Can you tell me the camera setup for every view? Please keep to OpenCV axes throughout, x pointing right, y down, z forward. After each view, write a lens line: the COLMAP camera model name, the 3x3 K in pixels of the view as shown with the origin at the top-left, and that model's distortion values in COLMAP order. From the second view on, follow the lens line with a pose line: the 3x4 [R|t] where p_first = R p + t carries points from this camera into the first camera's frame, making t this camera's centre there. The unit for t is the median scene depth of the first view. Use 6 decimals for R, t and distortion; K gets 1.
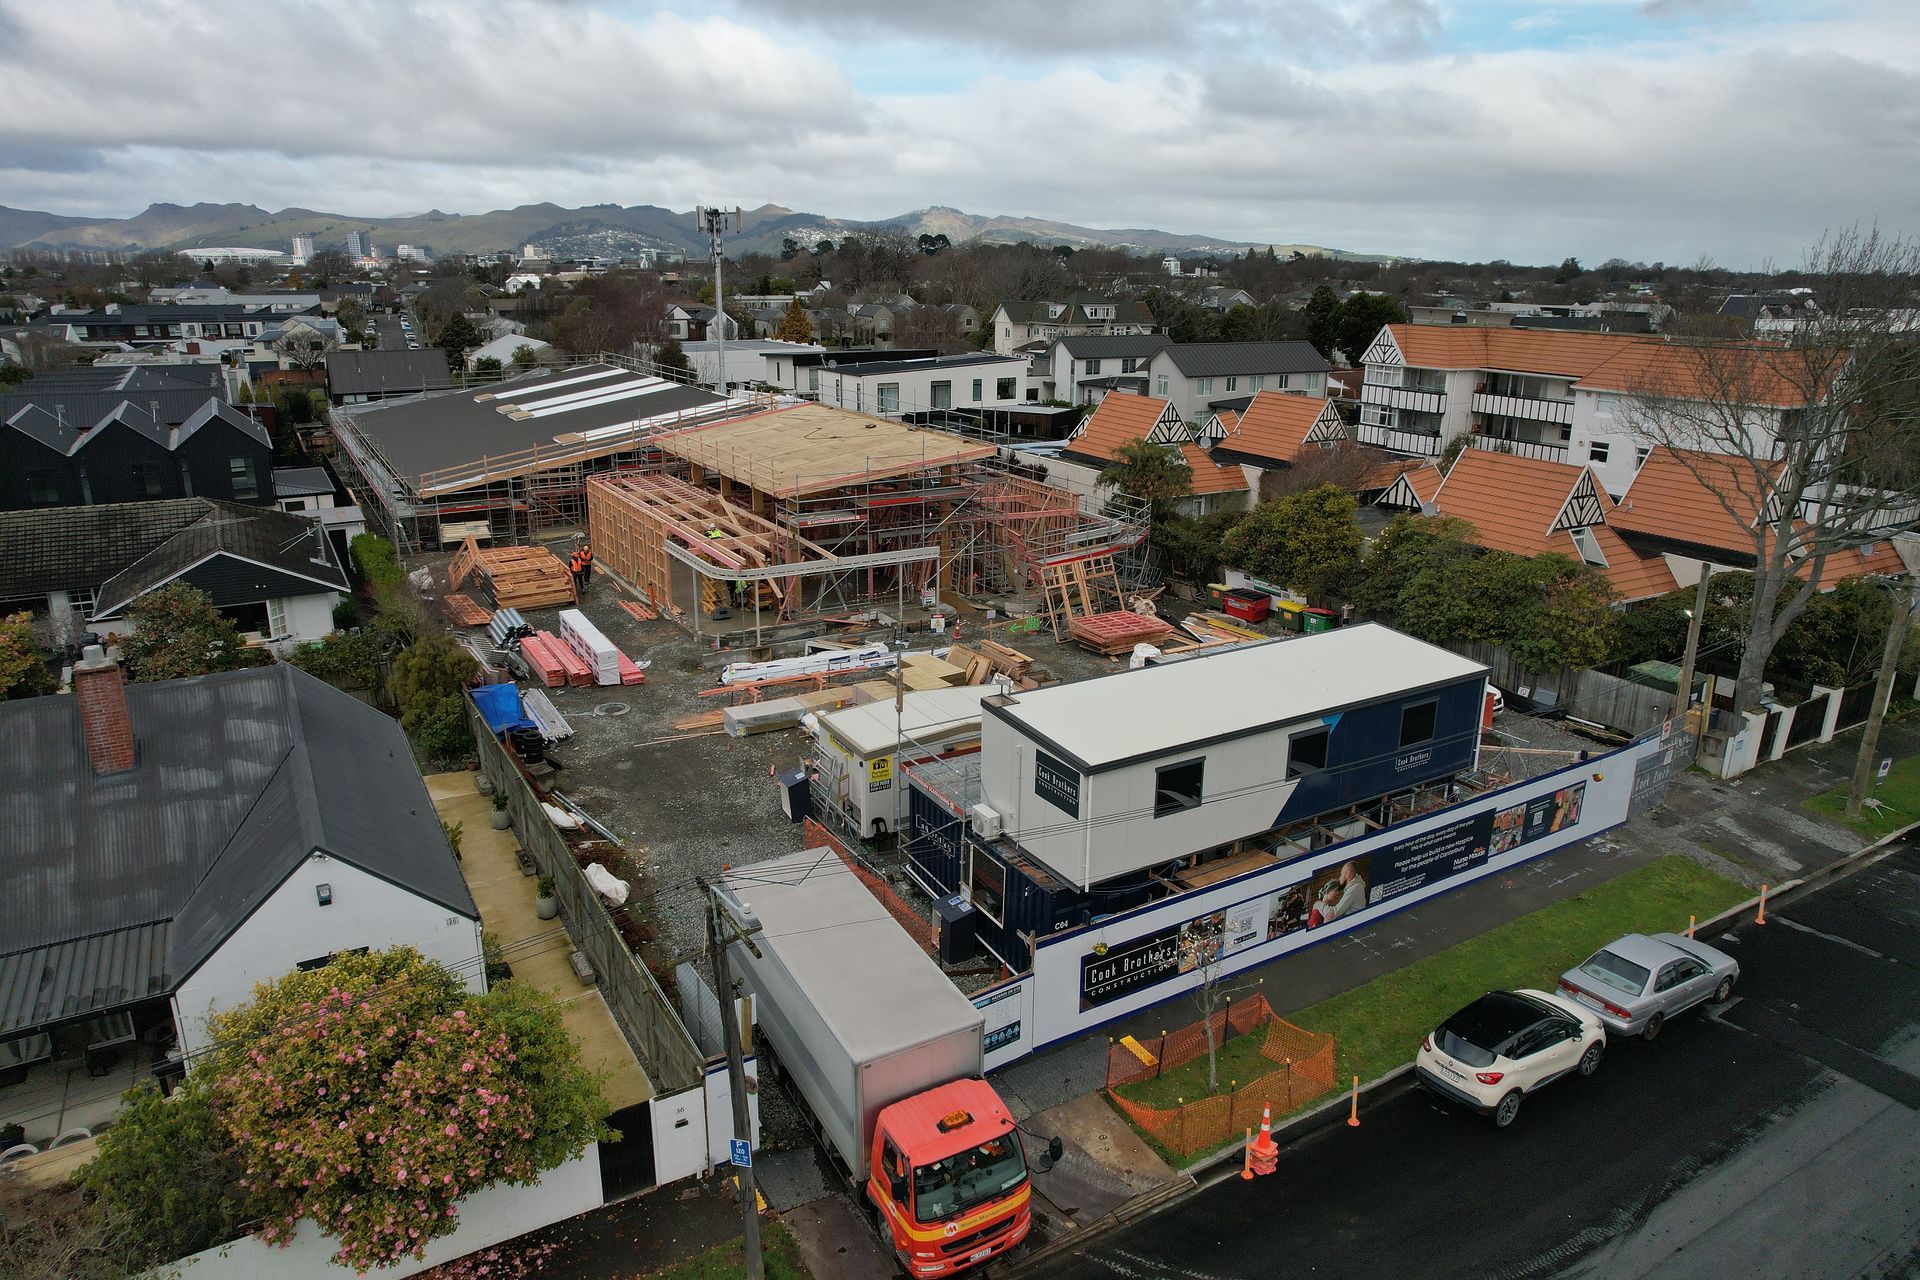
lens RADIAL K [[1221.2, 0, 957.5], [0, 1221.2, 642.7], [0, 0, 1]] dist [-0.085137, 0.074440]
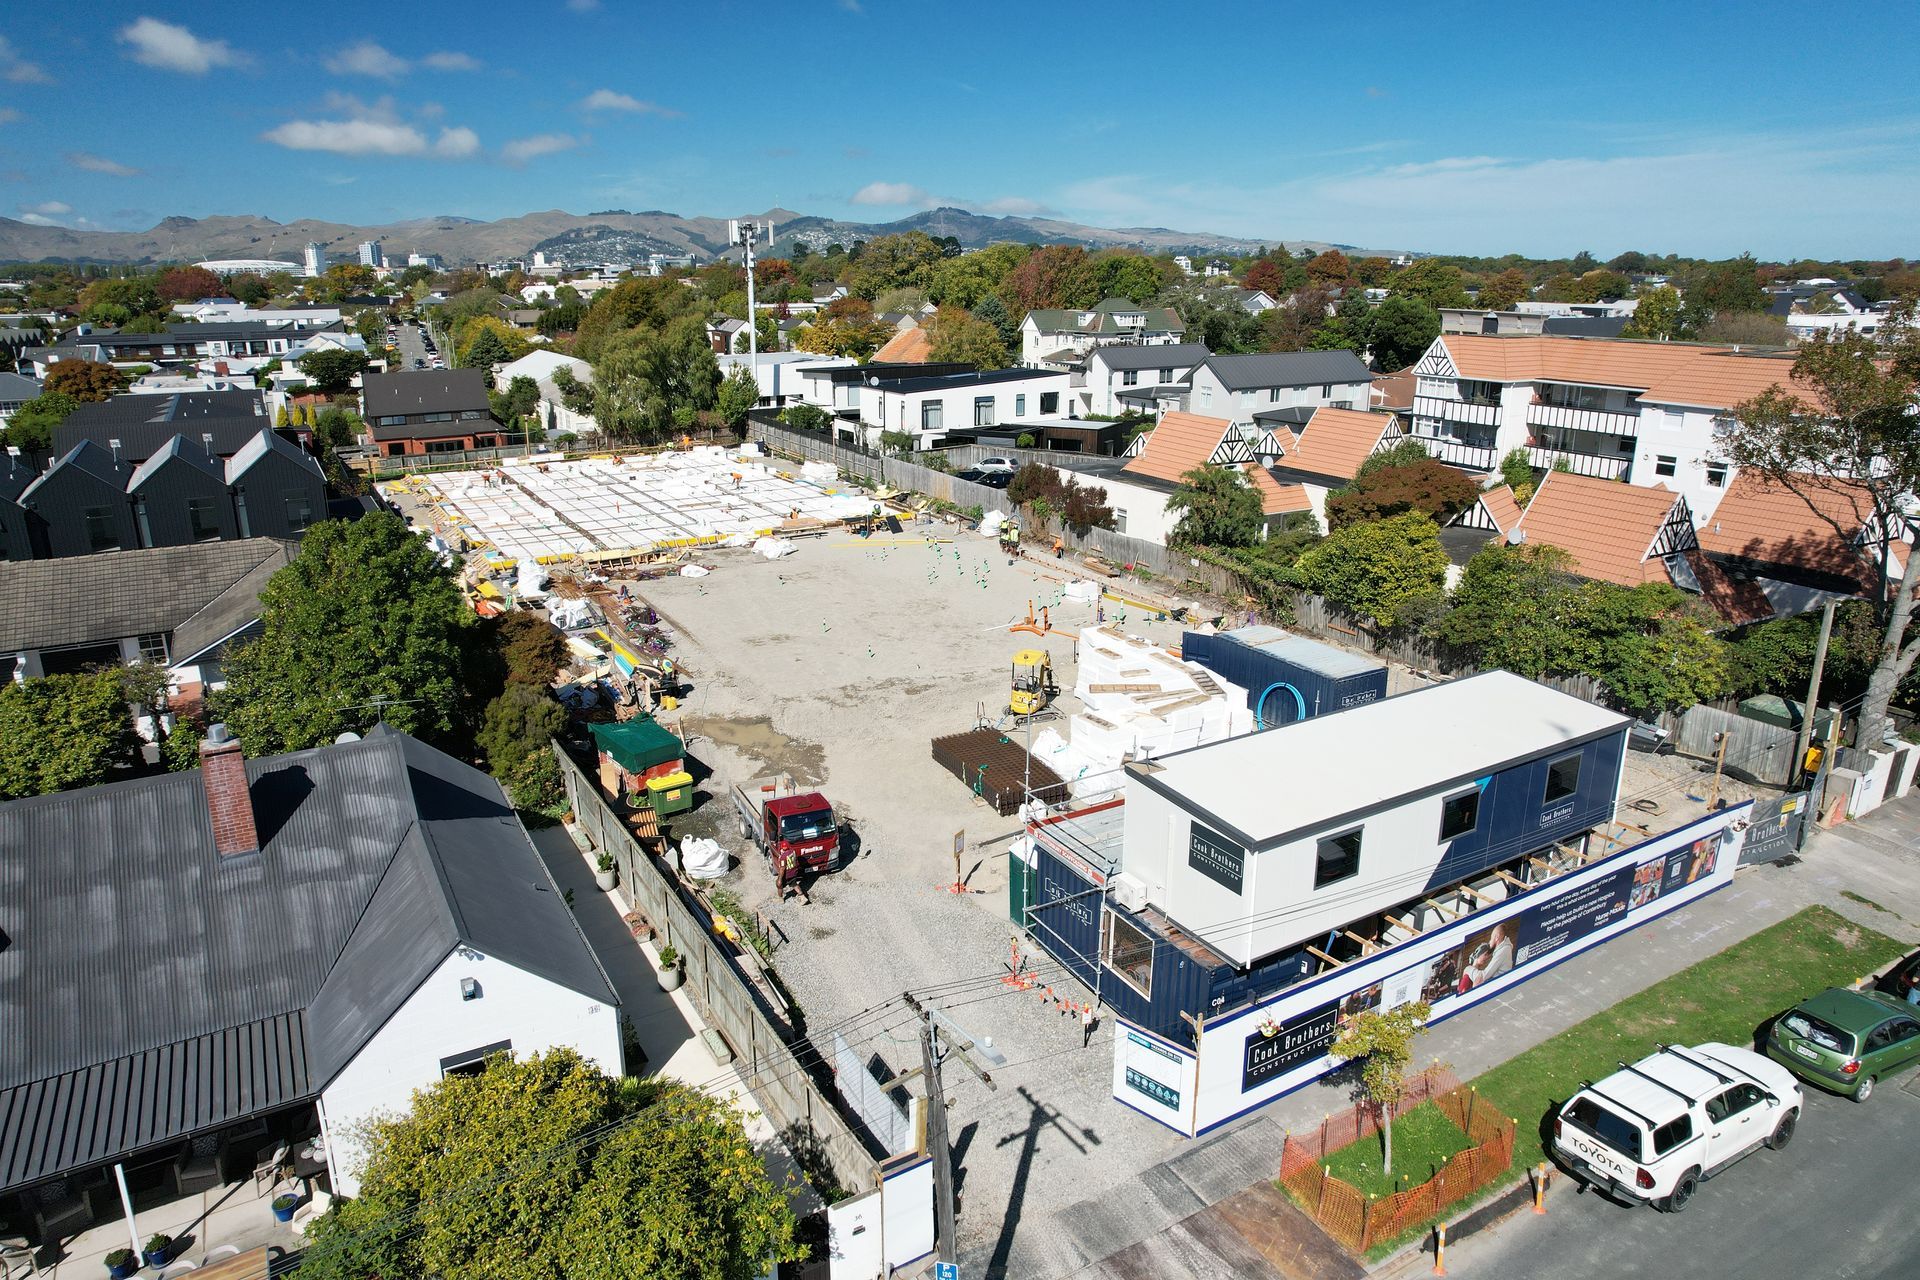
lens RADIAL K [[1217.9, 0, 961.5], [0, 1217.9, 648.9], [0, 0, 1]] dist [-0.081353, 0.068078]
pose [[0.999897, -0.012131, -0.007623, -0.069341], [0.012166, 0.999916, 0.004484, -0.035541], [0.007568, -0.004577, 0.999961, 0.022414]]
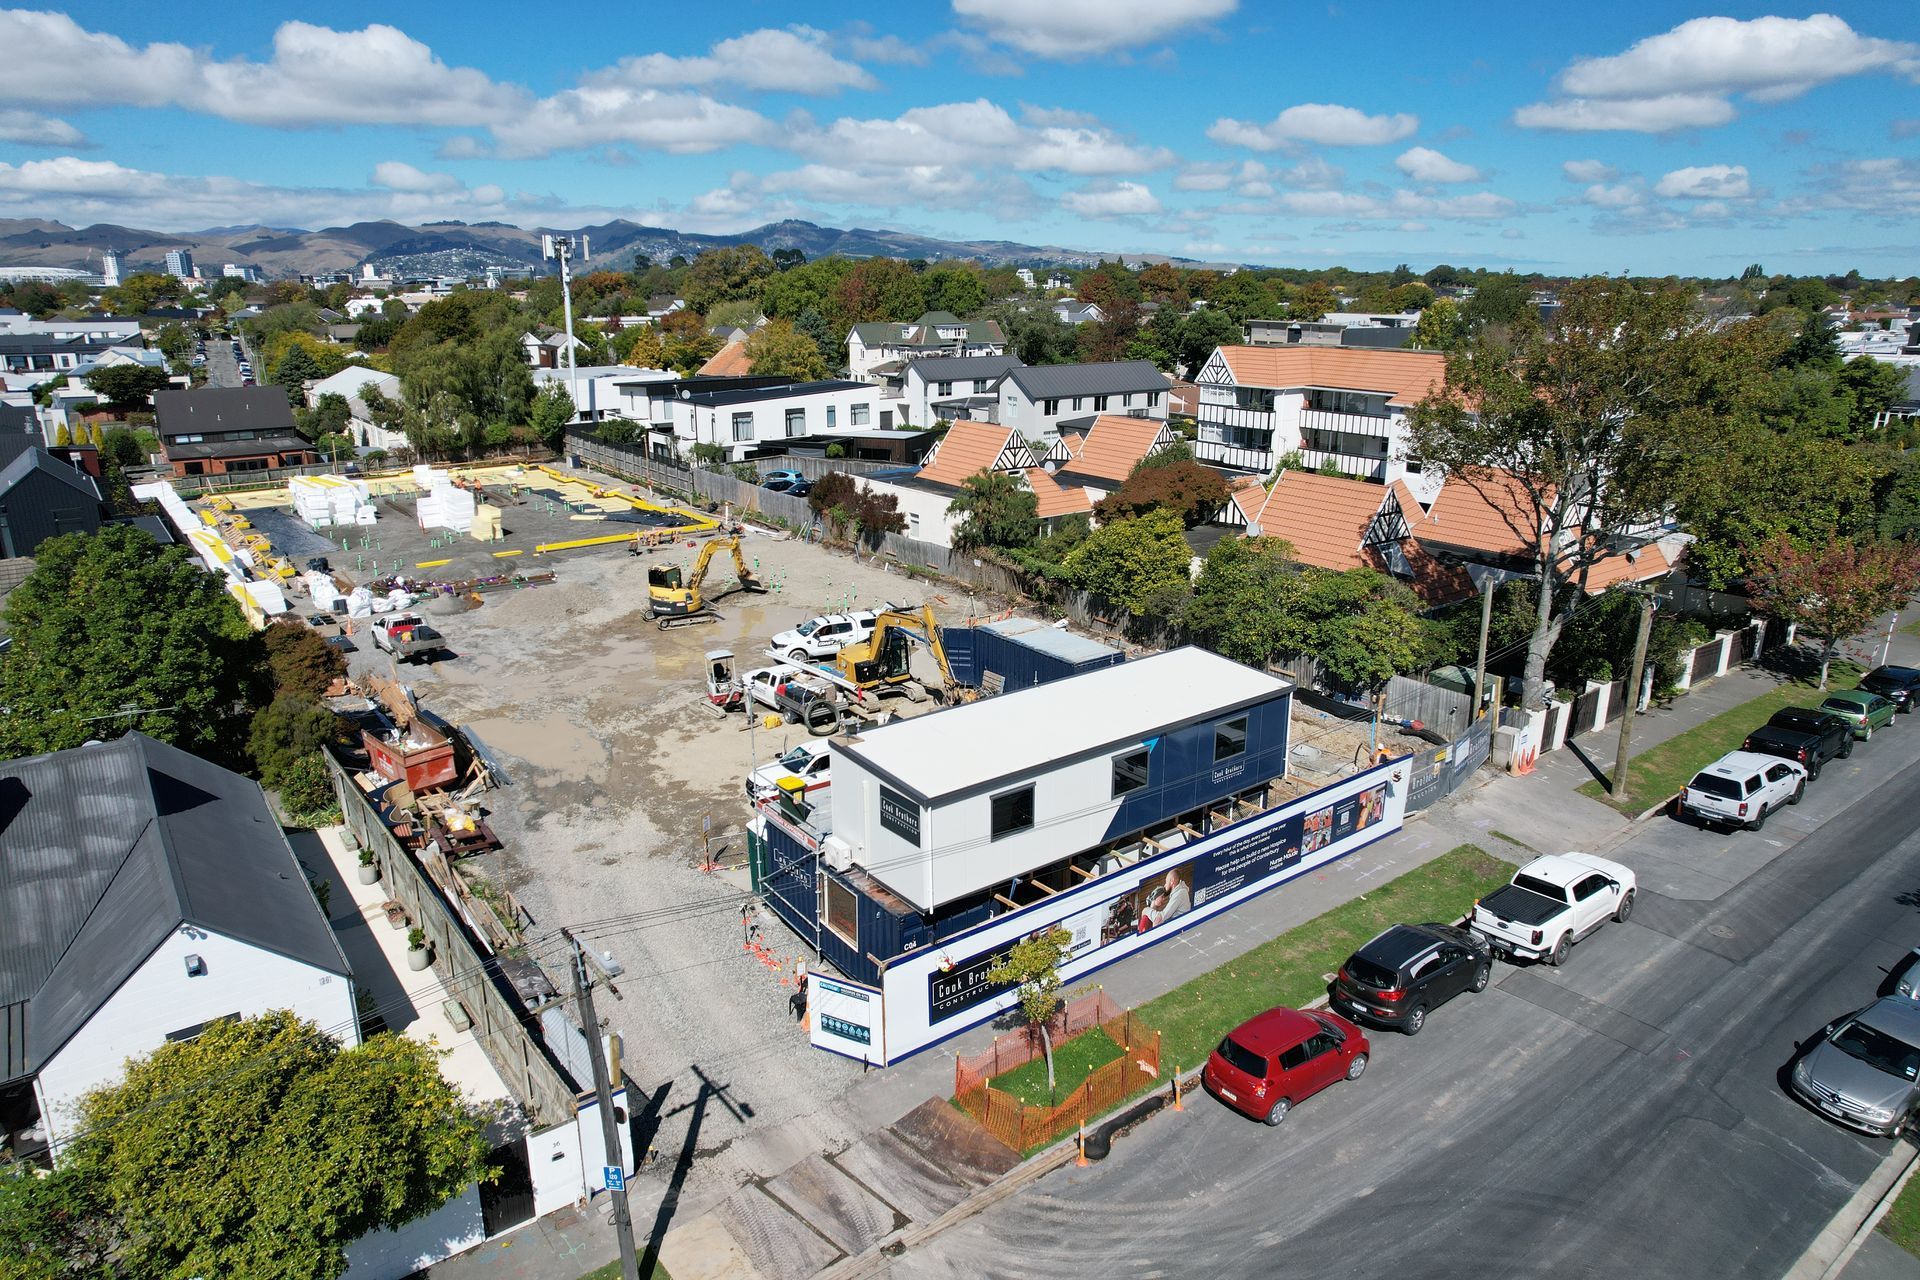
lens RADIAL K [[1216.6, 0, 957.3], [0, 1216.6, 643.8], [0, 0, 1]] dist [-0.079679, 0.070863]
pose [[0.993532, -0.042208, 0.105414, 0.015875], [0.043031, 0.999058, -0.005540, -0.018123], [-0.105081, 0.010041, 0.994413, -0.051278]]
